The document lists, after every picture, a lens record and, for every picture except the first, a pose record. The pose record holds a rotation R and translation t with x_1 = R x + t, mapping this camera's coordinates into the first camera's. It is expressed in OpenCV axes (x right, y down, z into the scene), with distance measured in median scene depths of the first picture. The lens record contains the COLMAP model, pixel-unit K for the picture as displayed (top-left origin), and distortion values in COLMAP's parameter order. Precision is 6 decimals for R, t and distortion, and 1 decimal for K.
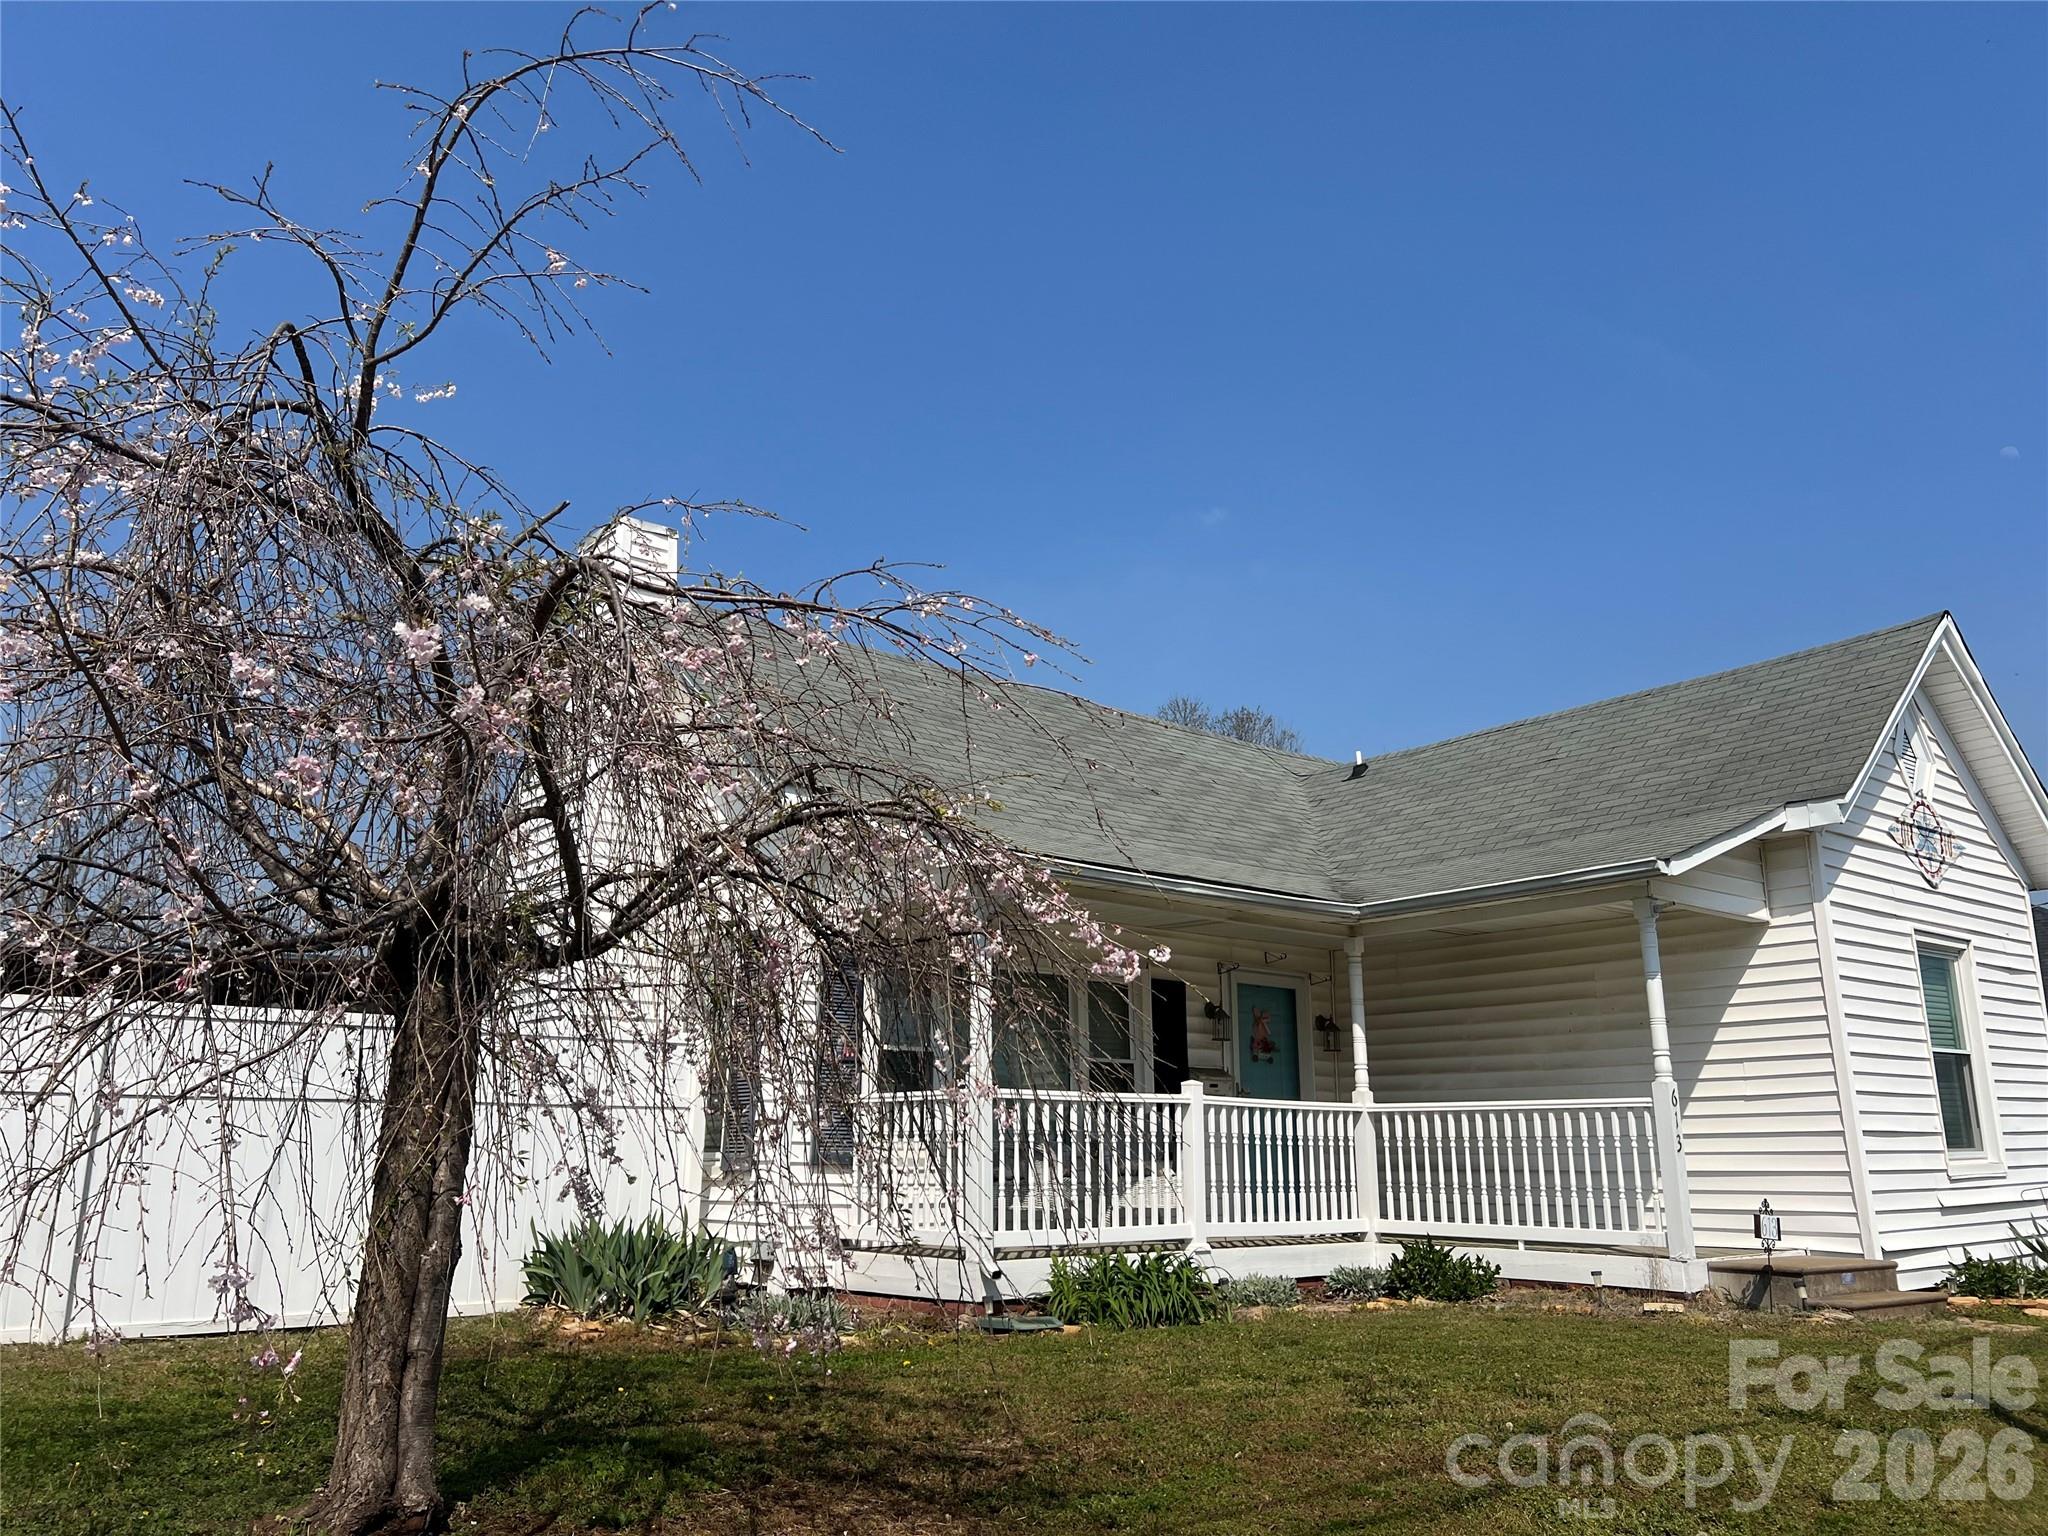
lens RADIAL K [[1551.3, 0, 1031.5], [0, 1551.3, 754.0], [0, 0, 1]] dist [0.047834, -0.060423]
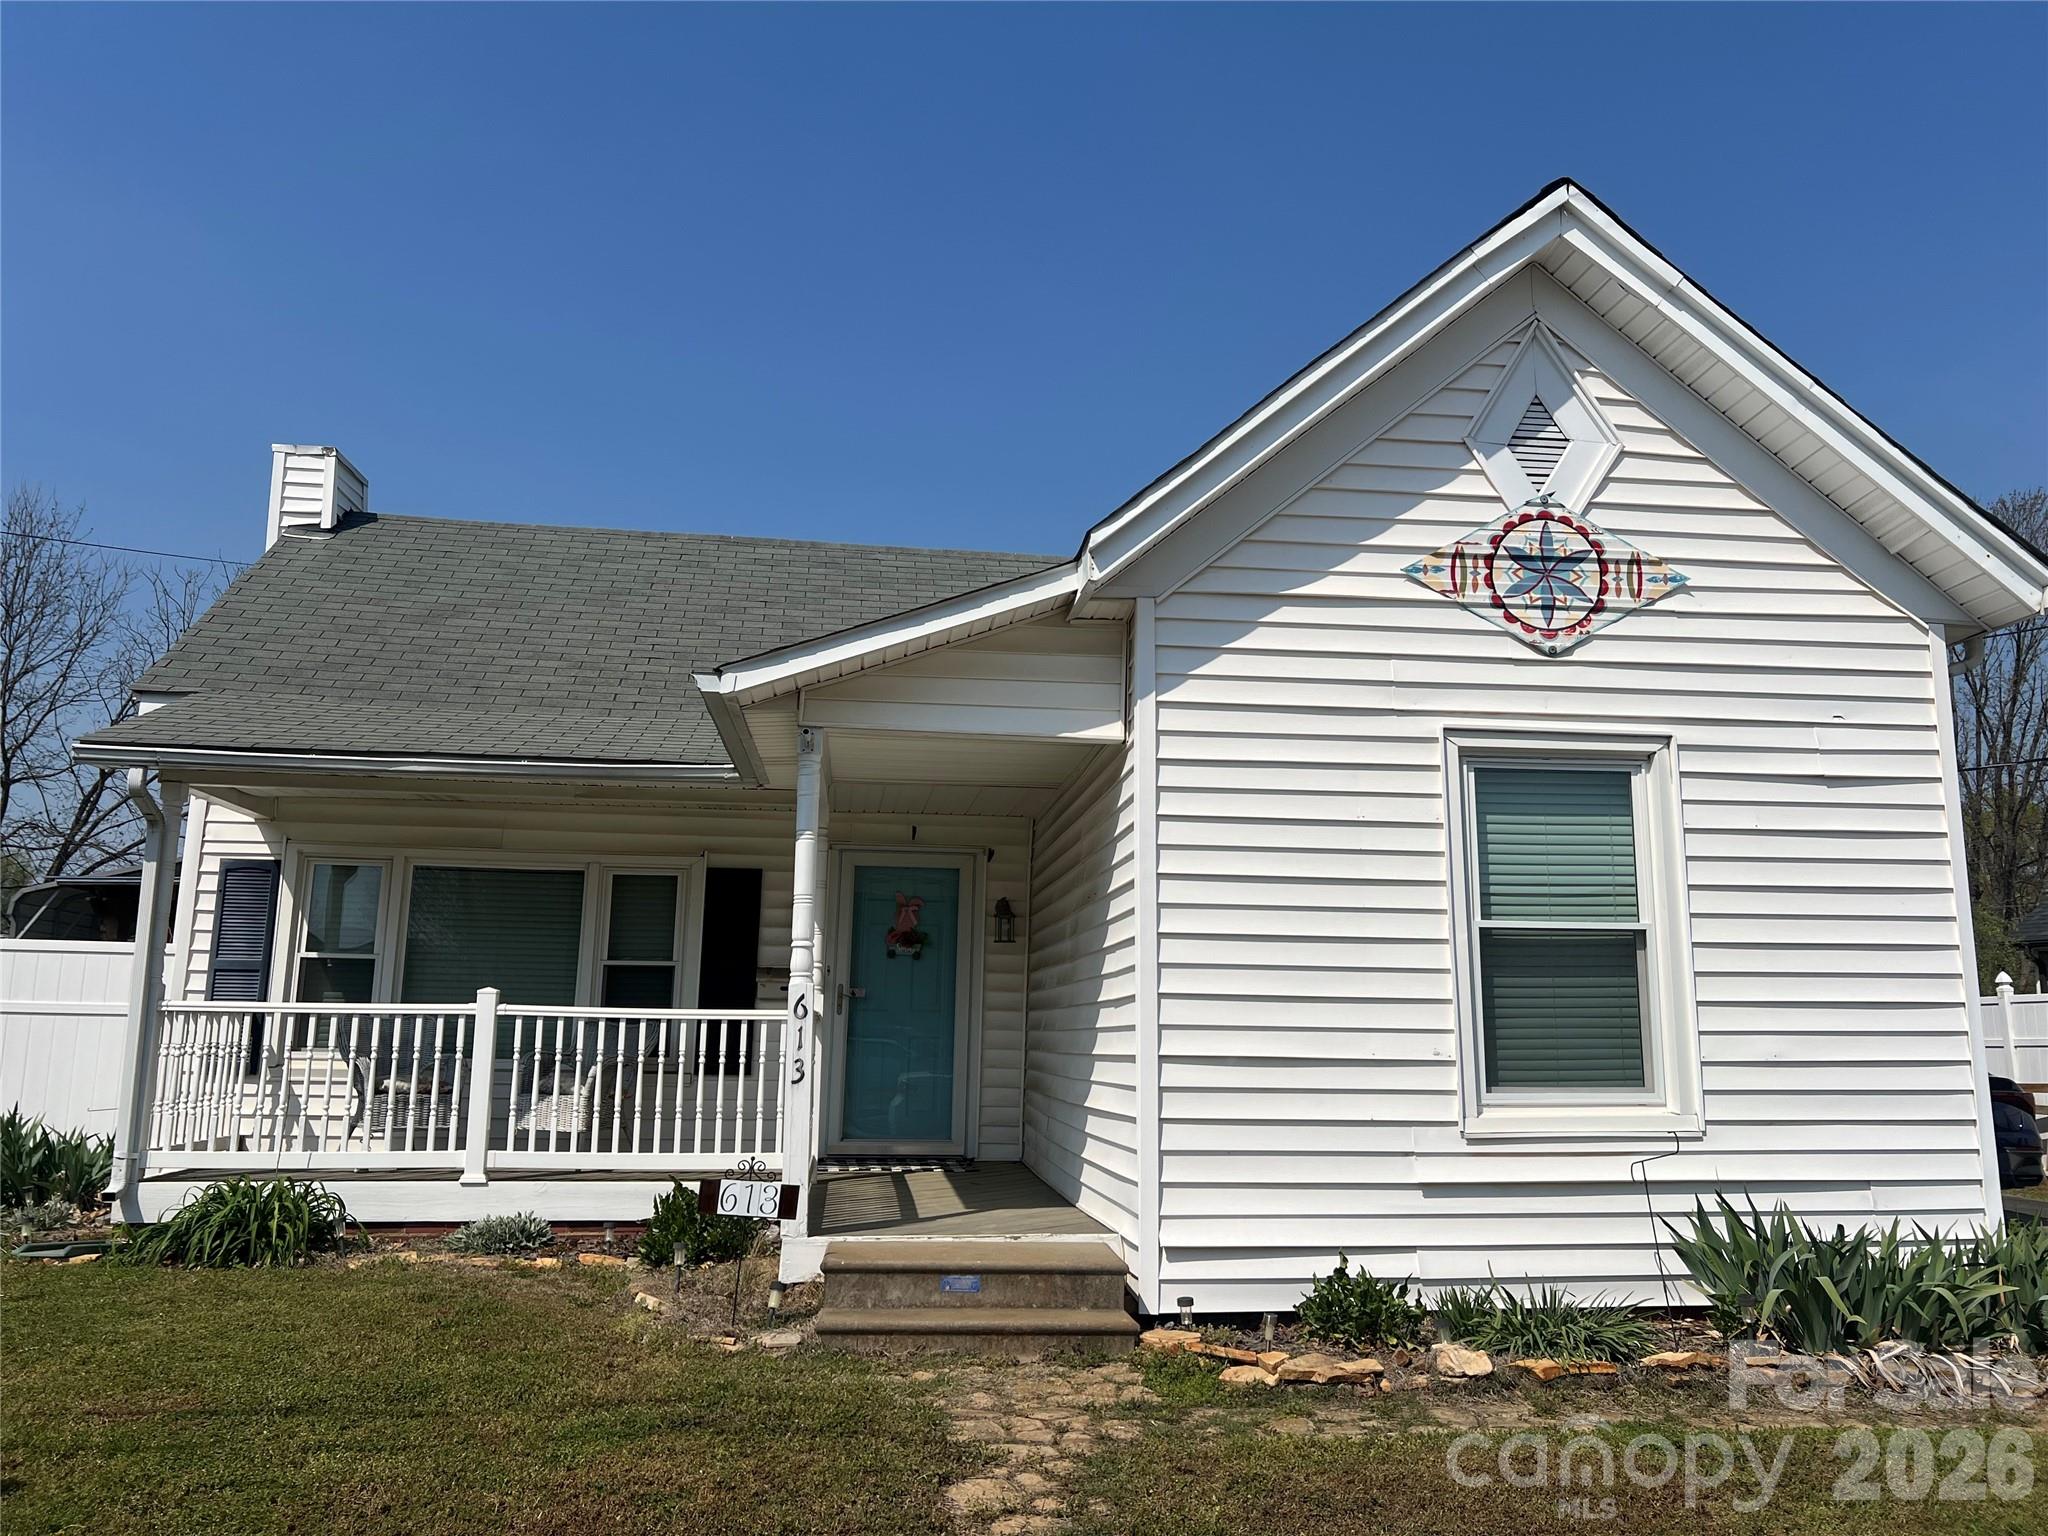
lens RADIAL K [[1551.3, 0, 1038.5], [0, 1551.3, 760.1], [0, 0, 1]] dist [0.047834, -0.060423]
pose [[0.843124, -0.081870, -0.531450, 0.770896], [0.120311, 0.992007, 0.038050, 0.084057], [0.524086, -0.096020, 0.846235, 0.417042]]
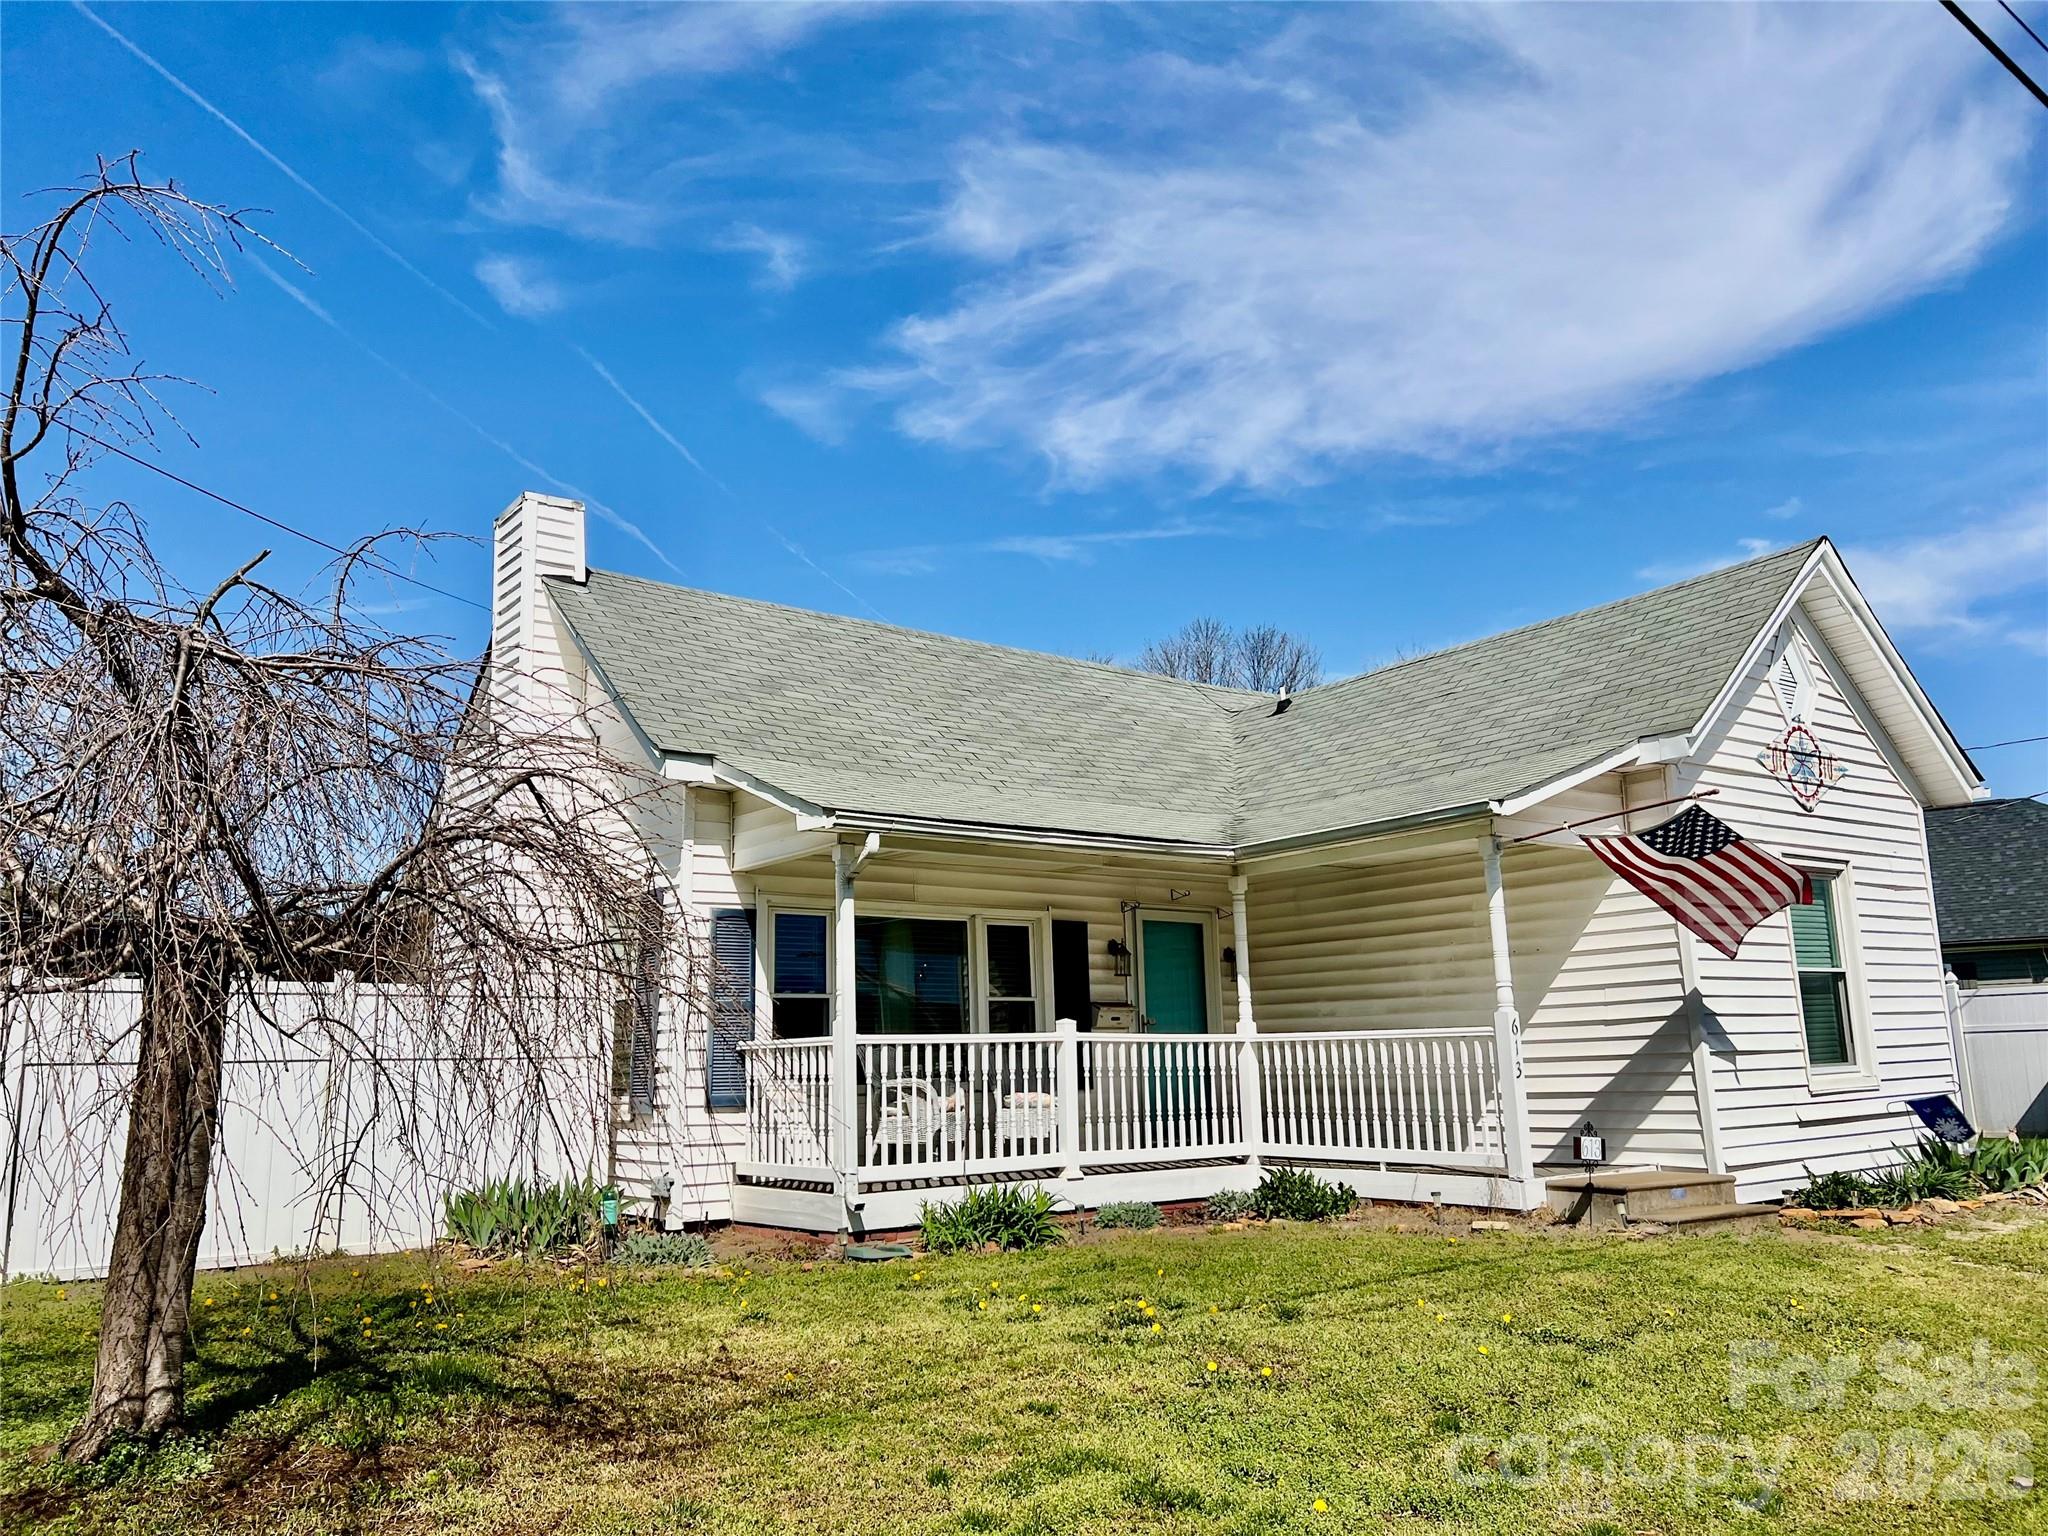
lens RADIAL K [[1551.3, 0, 1031.8], [0, 1551.3, 763.4], [0, 0, 1]] dist [0.047834, -0.060423]
pose [[0.998577, -0.031442, -0.043070, 0.123217], [0.033983, 0.997644, 0.059599, -0.025050], [0.041095, -0.060978, 0.997293, -0.037689]]
